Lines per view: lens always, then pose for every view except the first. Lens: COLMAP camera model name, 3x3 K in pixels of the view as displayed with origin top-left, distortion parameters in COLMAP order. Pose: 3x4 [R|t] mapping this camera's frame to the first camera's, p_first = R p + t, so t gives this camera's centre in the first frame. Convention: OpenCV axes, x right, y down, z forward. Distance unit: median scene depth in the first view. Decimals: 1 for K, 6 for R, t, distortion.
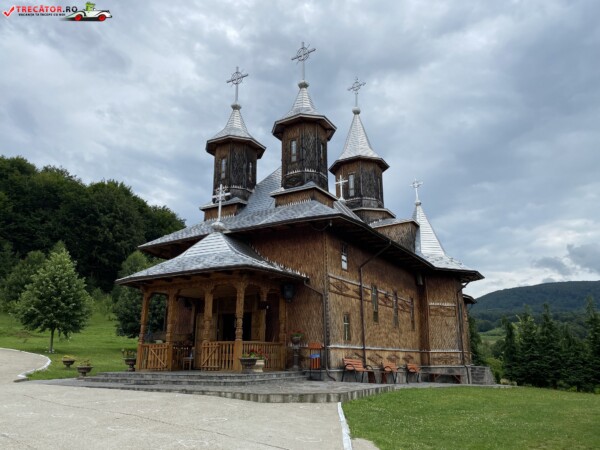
lens RADIAL K [[446.9, 0, 297.6], [0, 446.9, 218.5], [0, 0, 1]] dist [-0.007192, 0.003168]
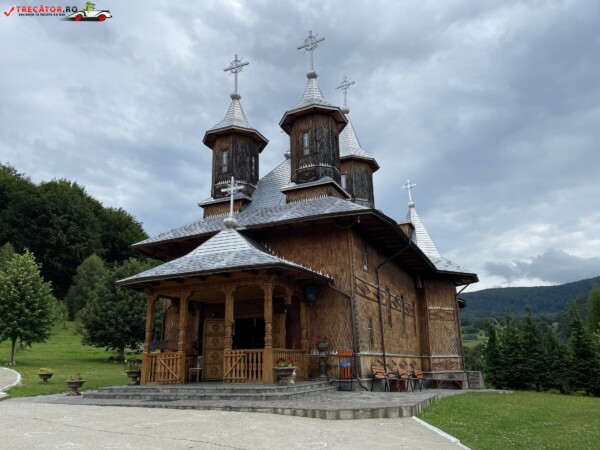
lens RADIAL K [[446.9, 0, 287.9], [0, 446.9, 218.0], [0, 0, 1]] dist [-0.007192, 0.003168]
pose [[0.995613, 0.012643, 0.092707, -0.127131], [-0.011253, 0.999816, -0.015508, 0.018656], [-0.092886, 0.014397, 0.995573, 0.073050]]
